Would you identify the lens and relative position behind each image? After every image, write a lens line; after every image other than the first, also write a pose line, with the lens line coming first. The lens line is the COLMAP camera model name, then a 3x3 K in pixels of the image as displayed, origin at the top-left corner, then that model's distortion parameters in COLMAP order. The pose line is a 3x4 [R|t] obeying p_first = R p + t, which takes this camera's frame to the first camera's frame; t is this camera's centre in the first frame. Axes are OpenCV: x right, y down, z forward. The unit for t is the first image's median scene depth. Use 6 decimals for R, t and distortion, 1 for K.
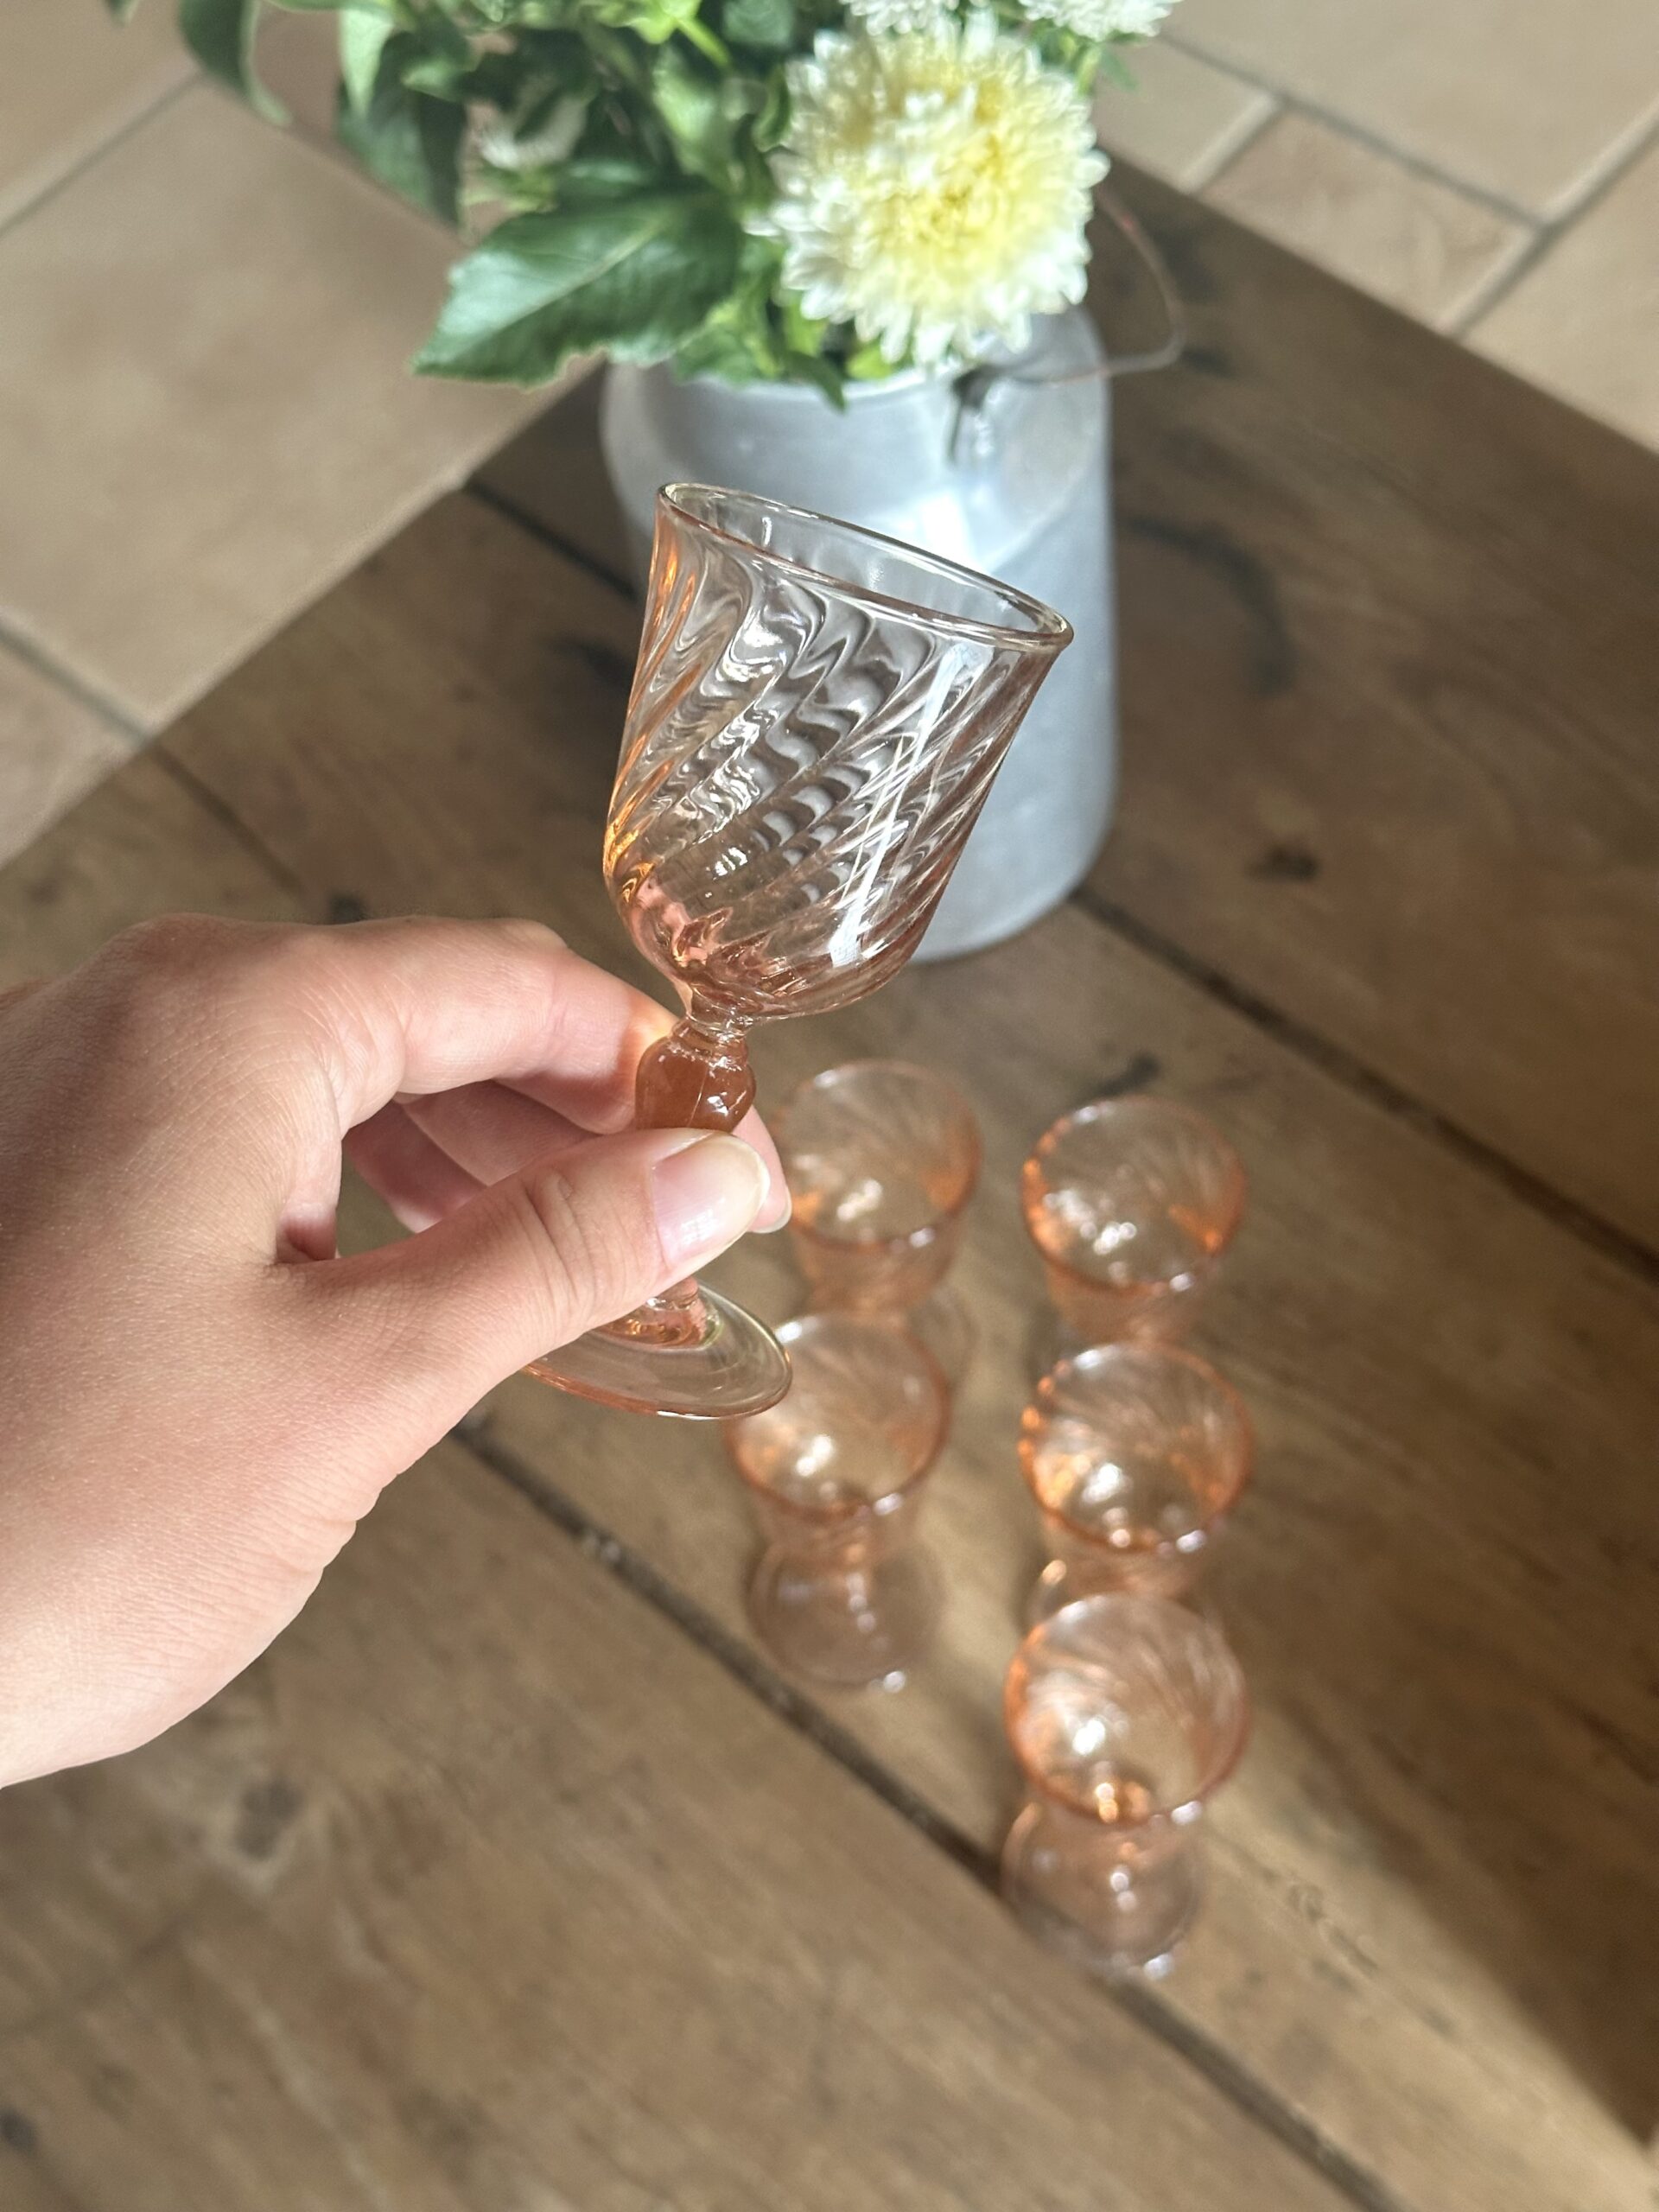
lens RADIAL K [[3170.9, 0, 845.9], [0, 3170.9, 1152.7], [0, 0, 1]] dist [0.128322, 0.000000]
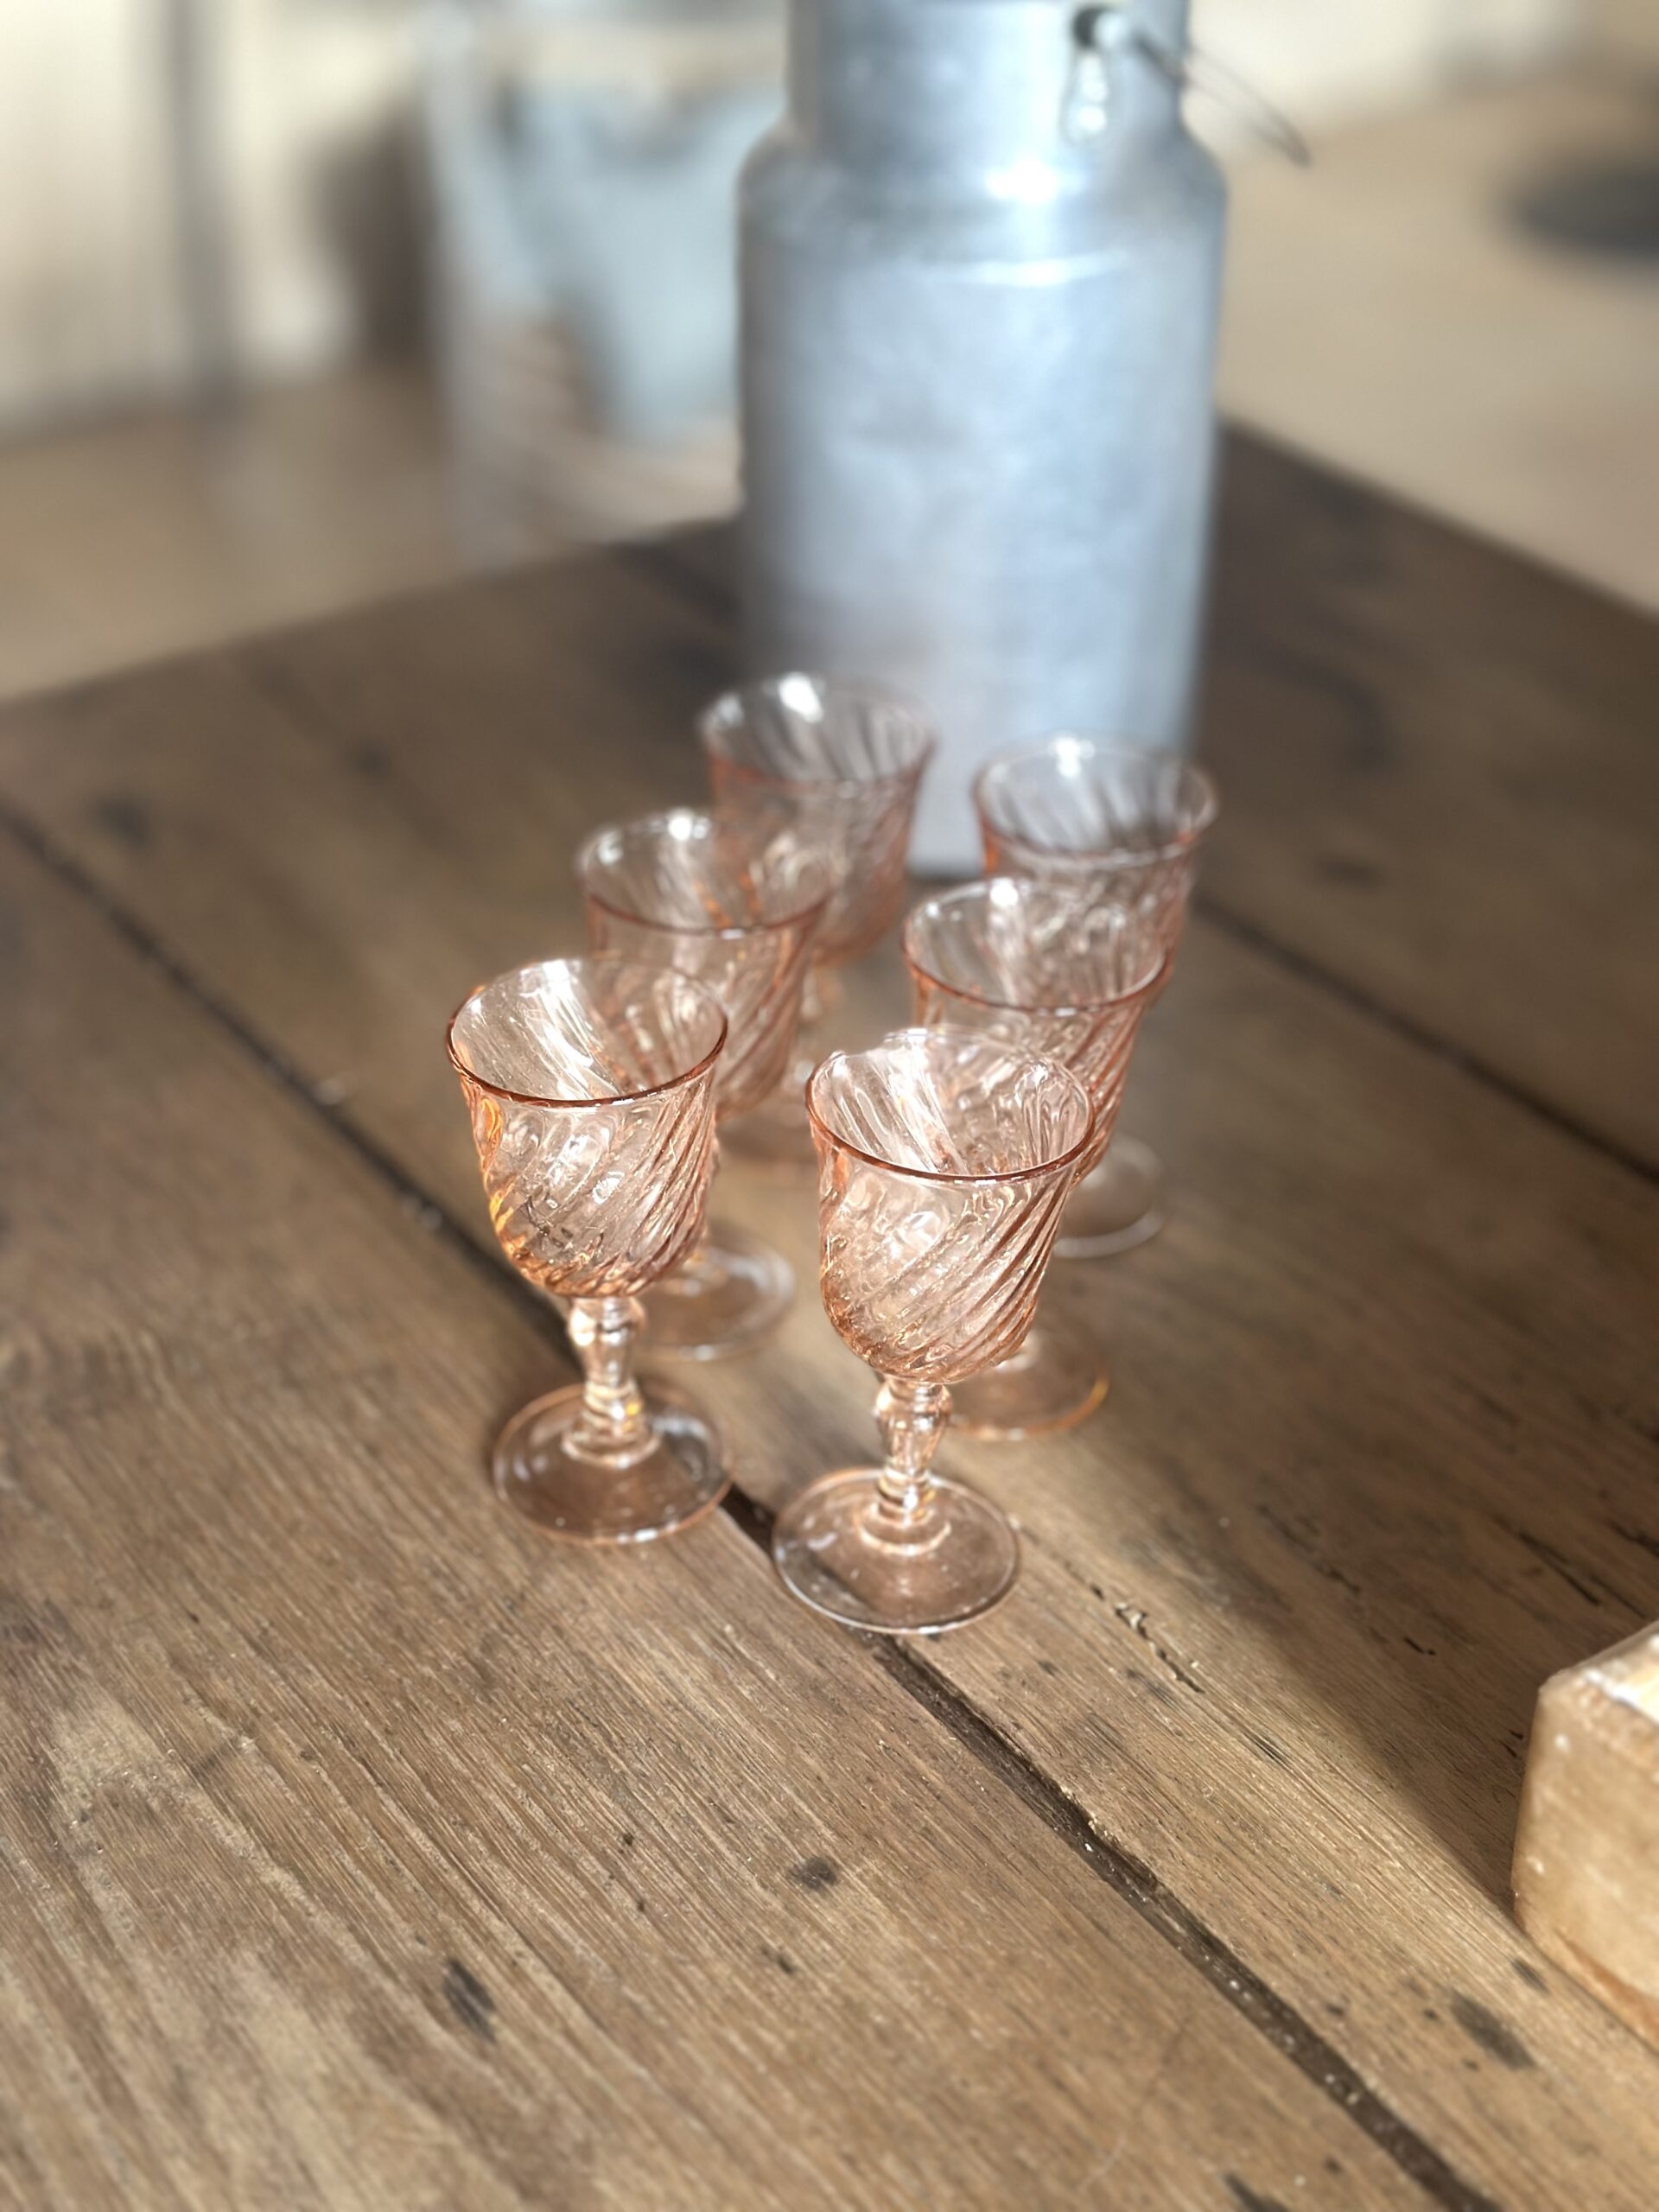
lens RADIAL K [[3170.9, 0, 811.1], [0, 3170.9, 1100.8], [0, 0, 1]] dist [0.128322, 0.000000]
pose [[0.972472, 0.195258, -0.127170, 0.140920], [-0.231019, 0.879247, -0.416600, 0.468495], [0.030469, 0.434510, 0.900151, 0.228433]]
